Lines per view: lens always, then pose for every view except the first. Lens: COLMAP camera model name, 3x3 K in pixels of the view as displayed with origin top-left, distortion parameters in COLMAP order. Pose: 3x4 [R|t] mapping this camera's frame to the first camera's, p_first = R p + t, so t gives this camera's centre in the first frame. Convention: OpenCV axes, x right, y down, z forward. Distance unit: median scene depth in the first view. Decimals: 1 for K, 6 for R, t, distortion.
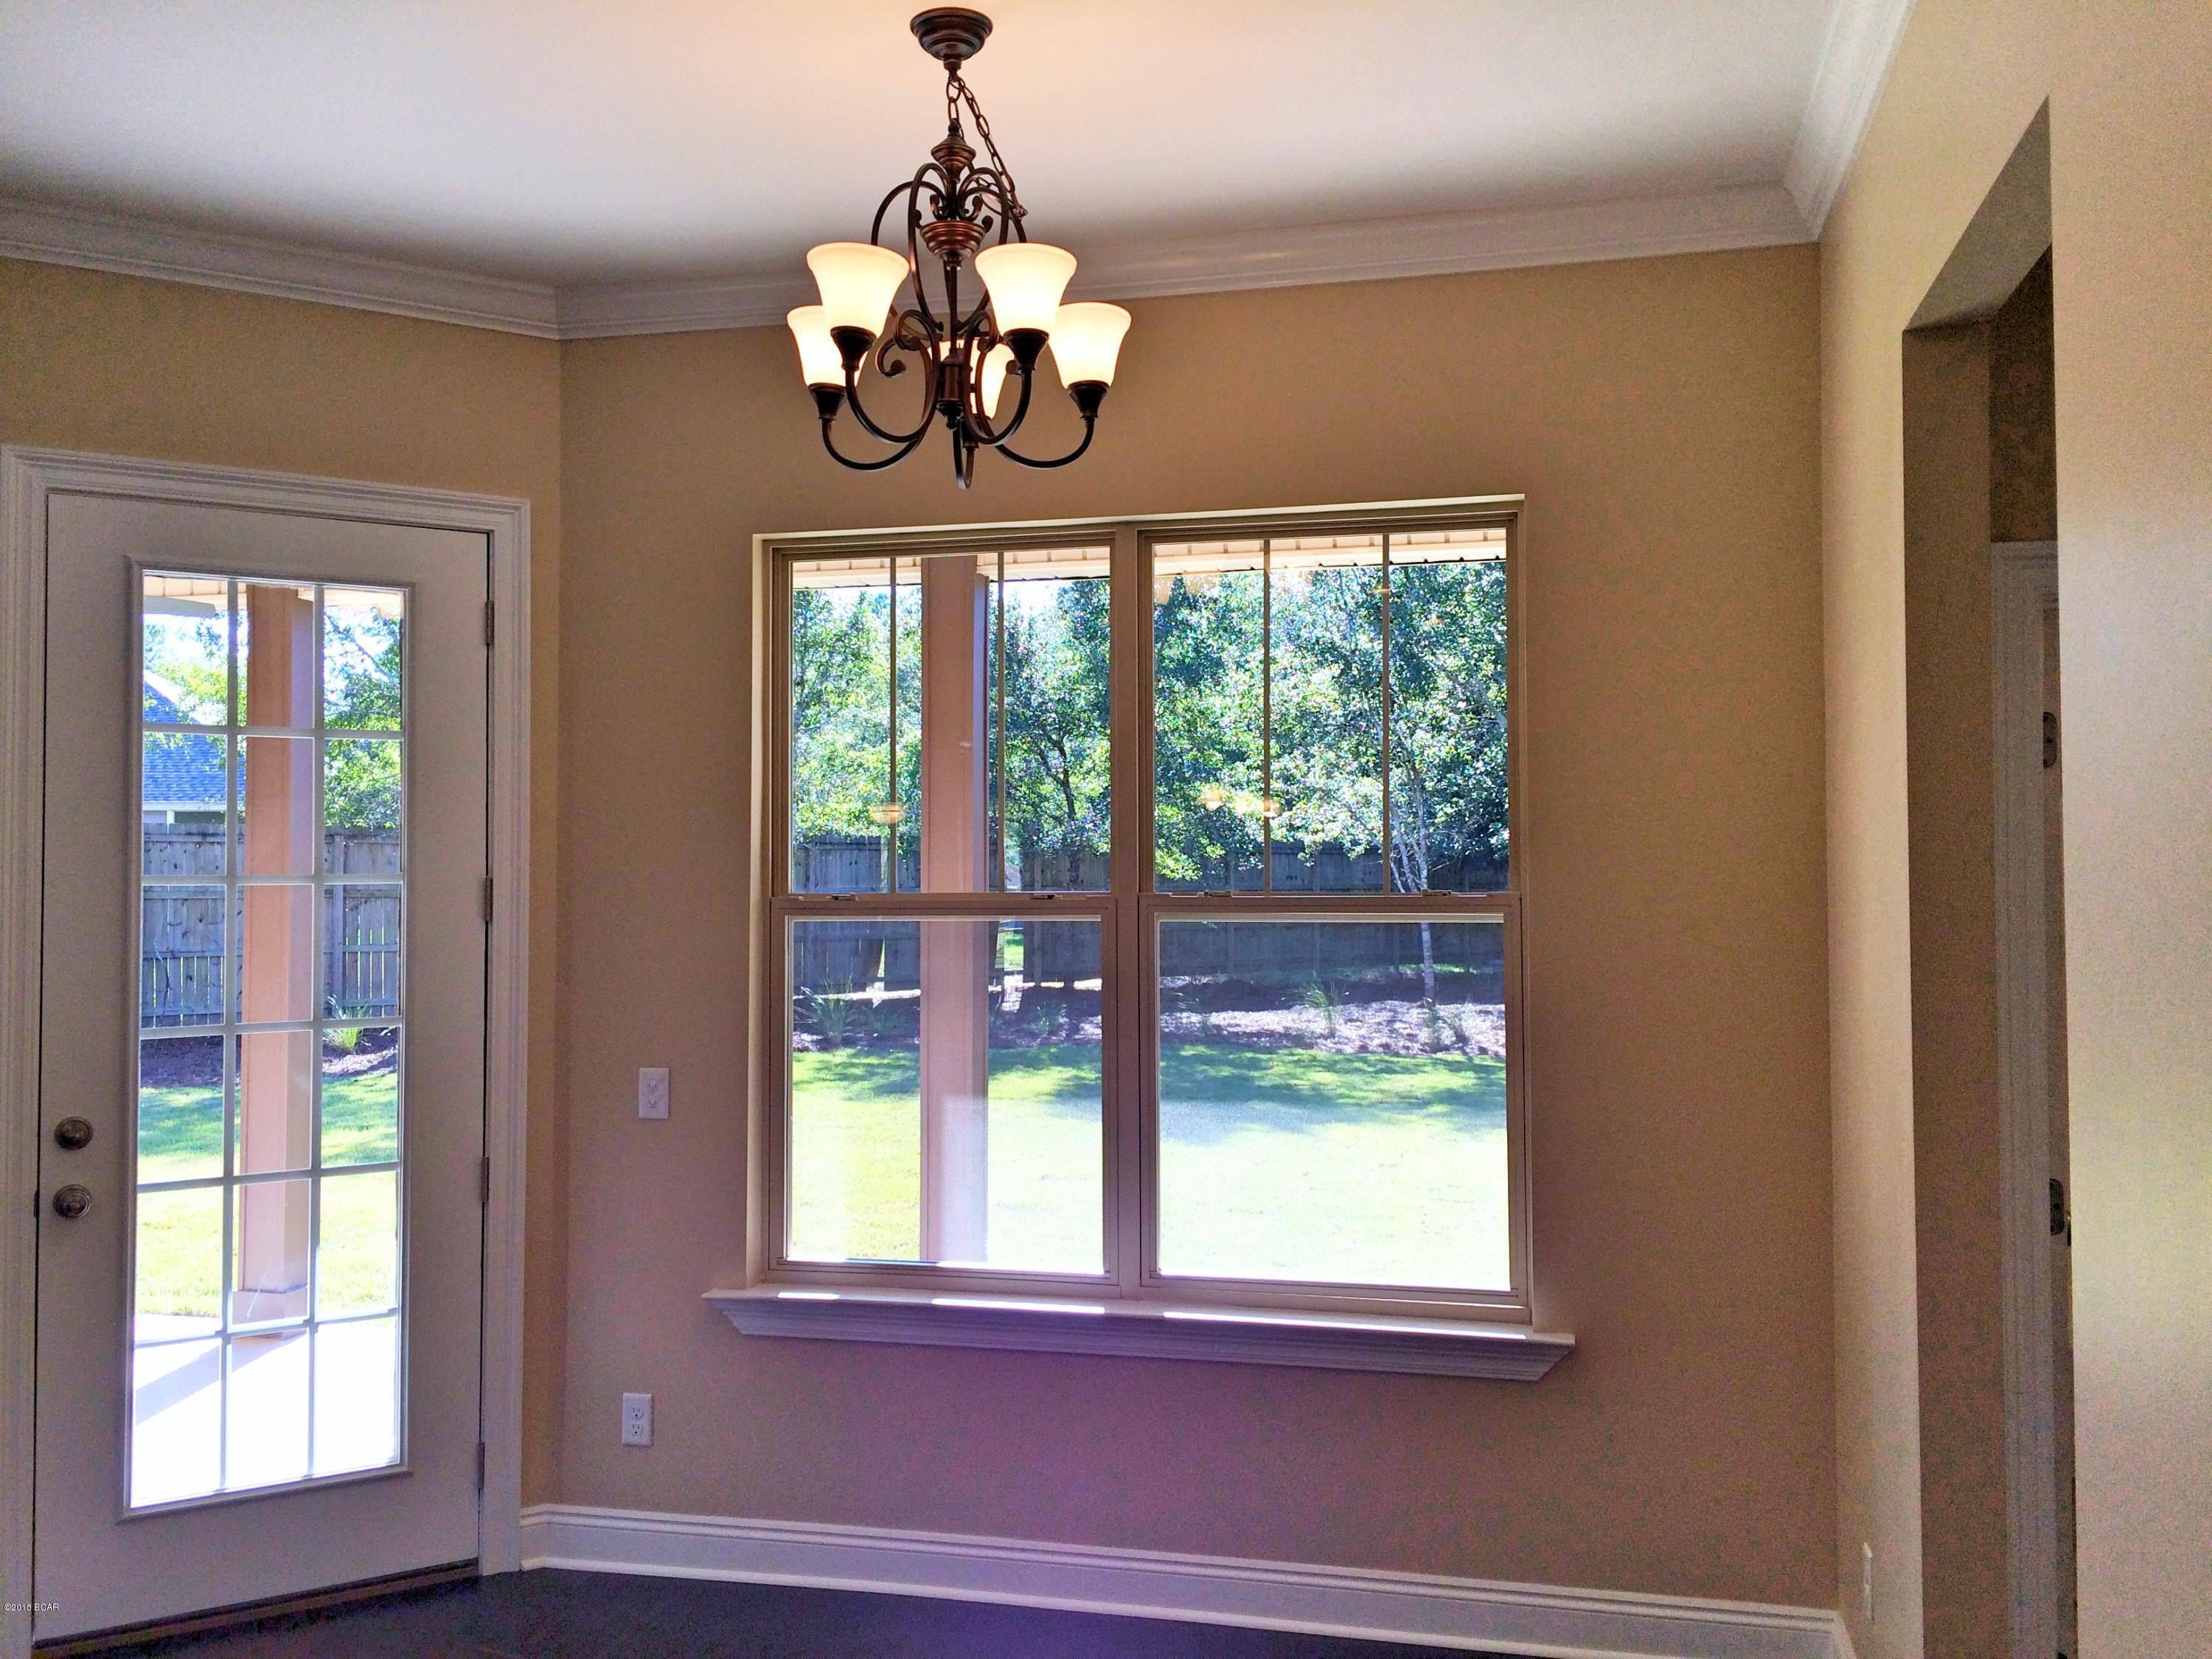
lens RADIAL K [[1908.7, 0, 1102.8], [0, 1908.7, 828.7], [0, 0, 1]] dist [0.072574, -0.119047]
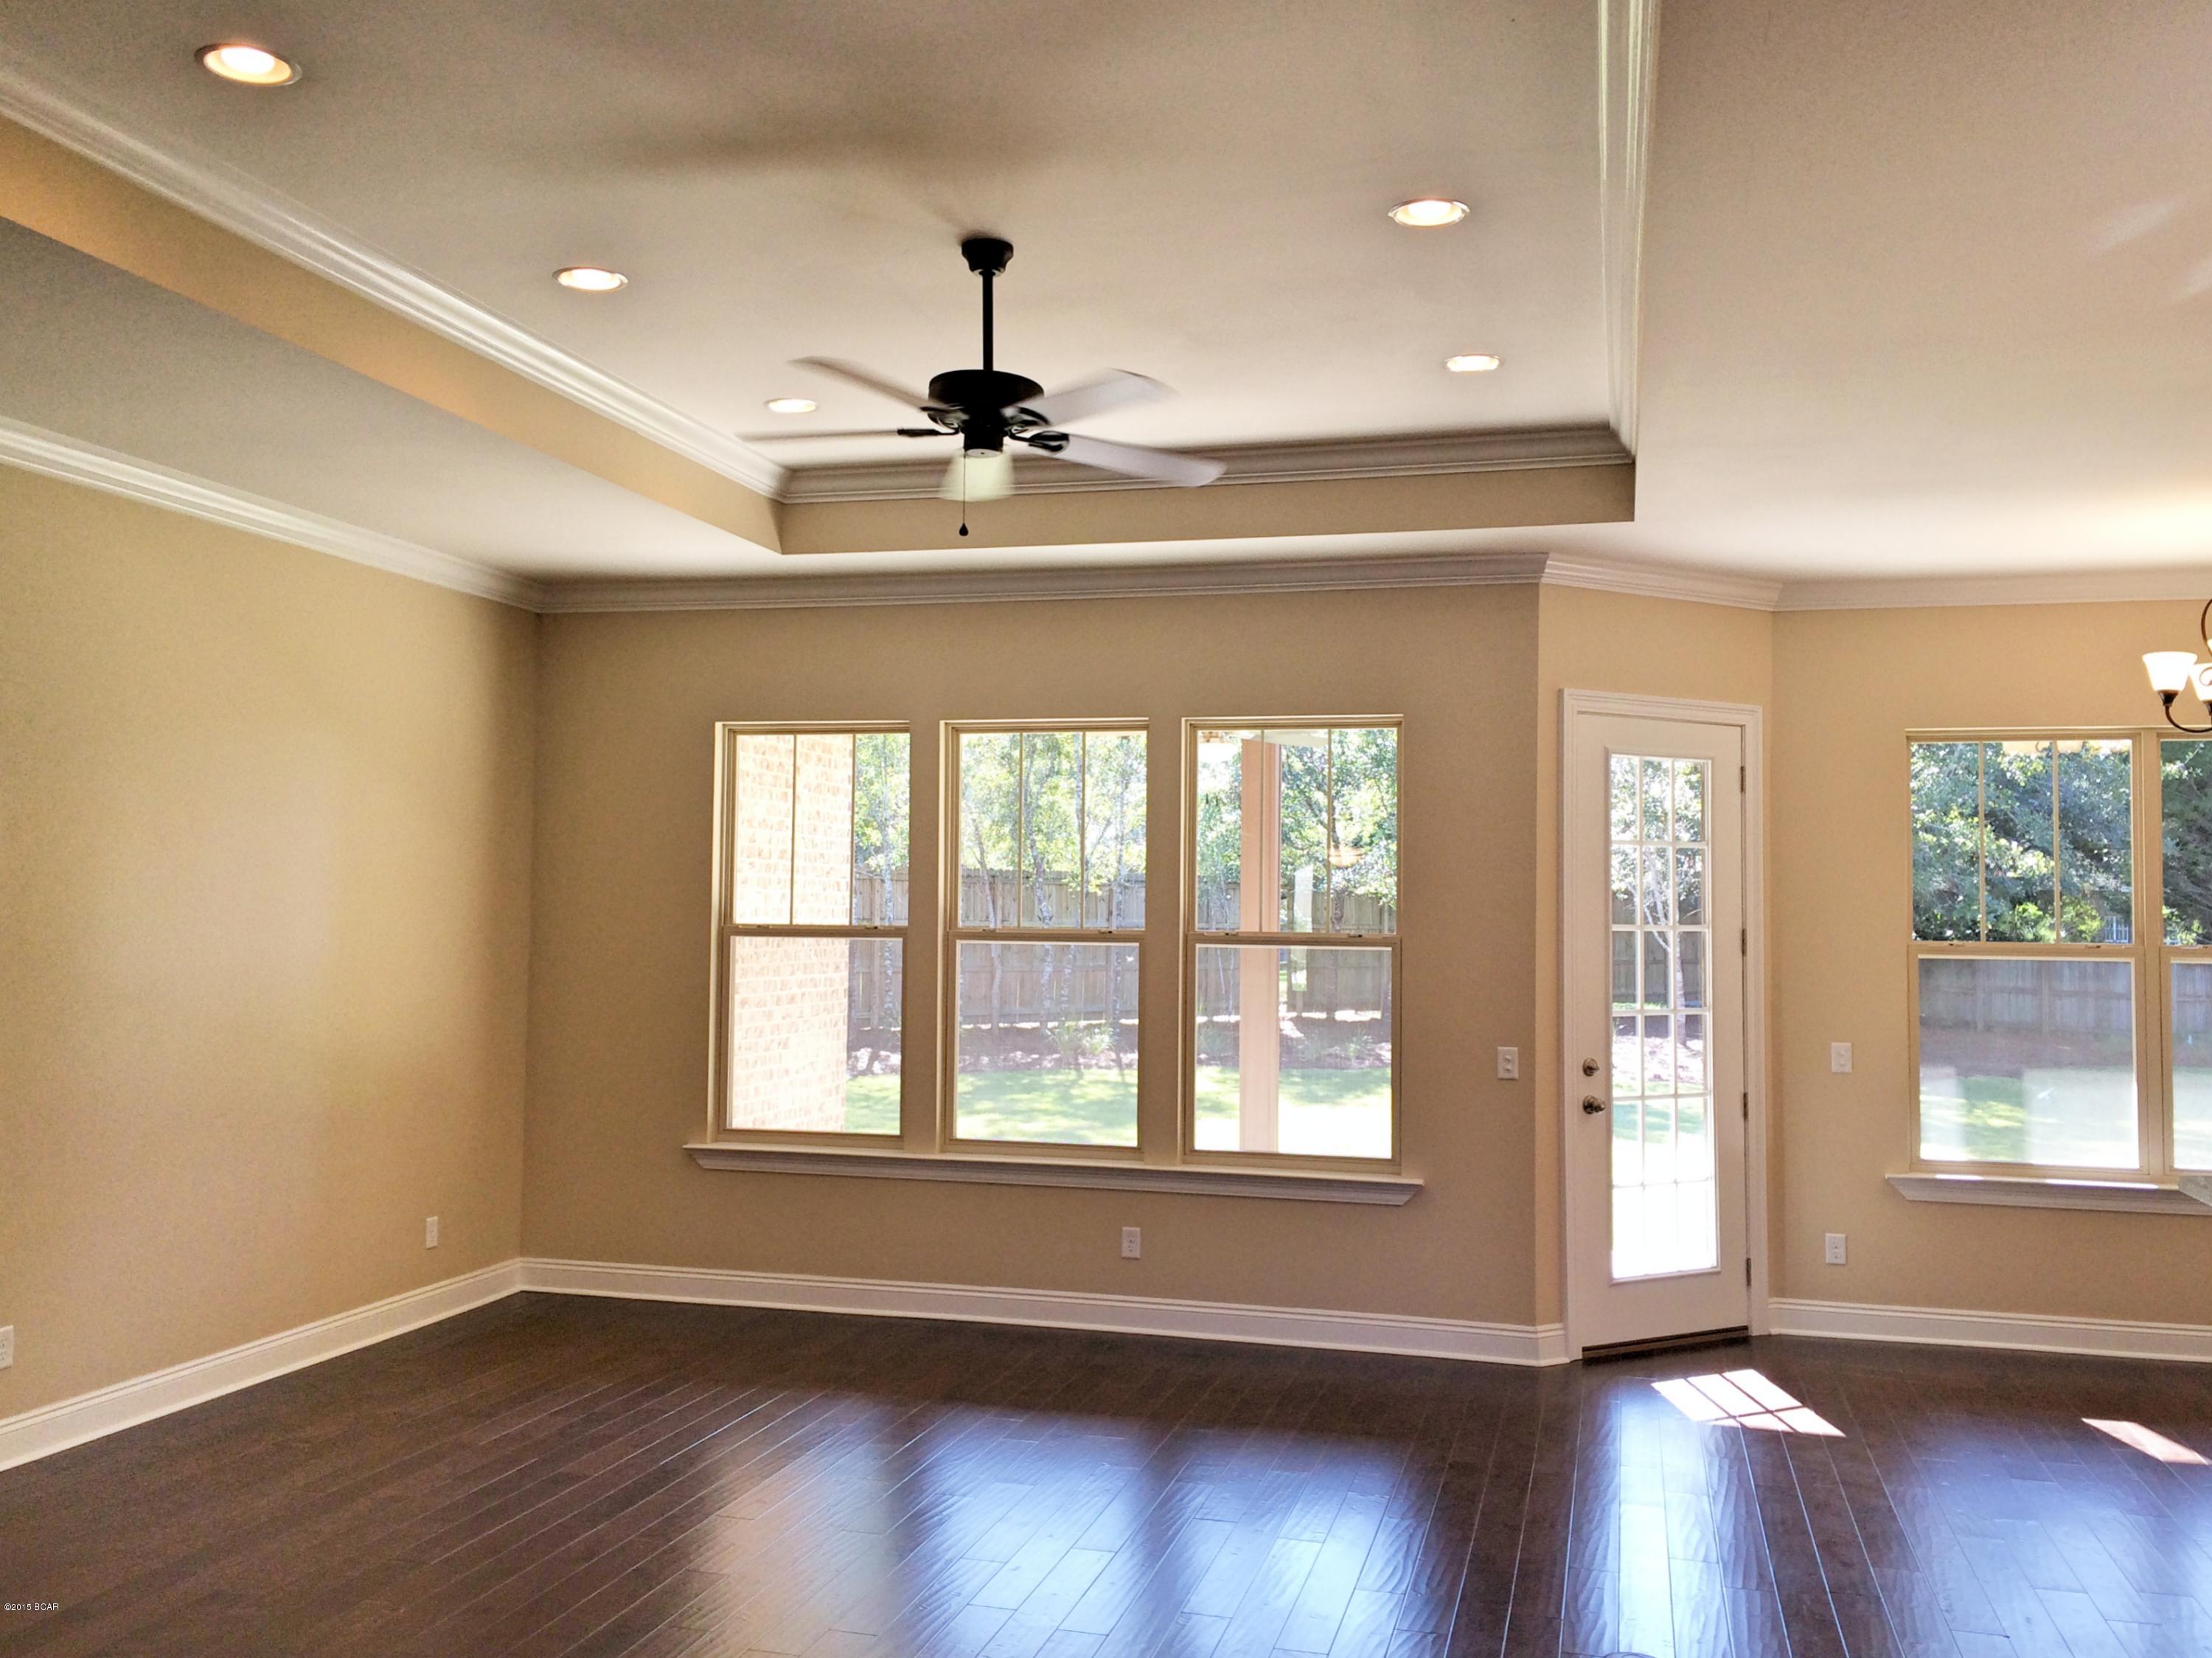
lens RADIAL K [[1909.0, 0, 1102.8], [0, 1909.0, 828.2], [0, 0, 1]] dist [0.072574, -0.119047]
pose [[0.998909, 0.015355, -0.044104, -0.821464], [-0.016157, 0.999710, -0.017865, -0.024020], [0.043817, 0.018558, 0.998867, -0.739027]]
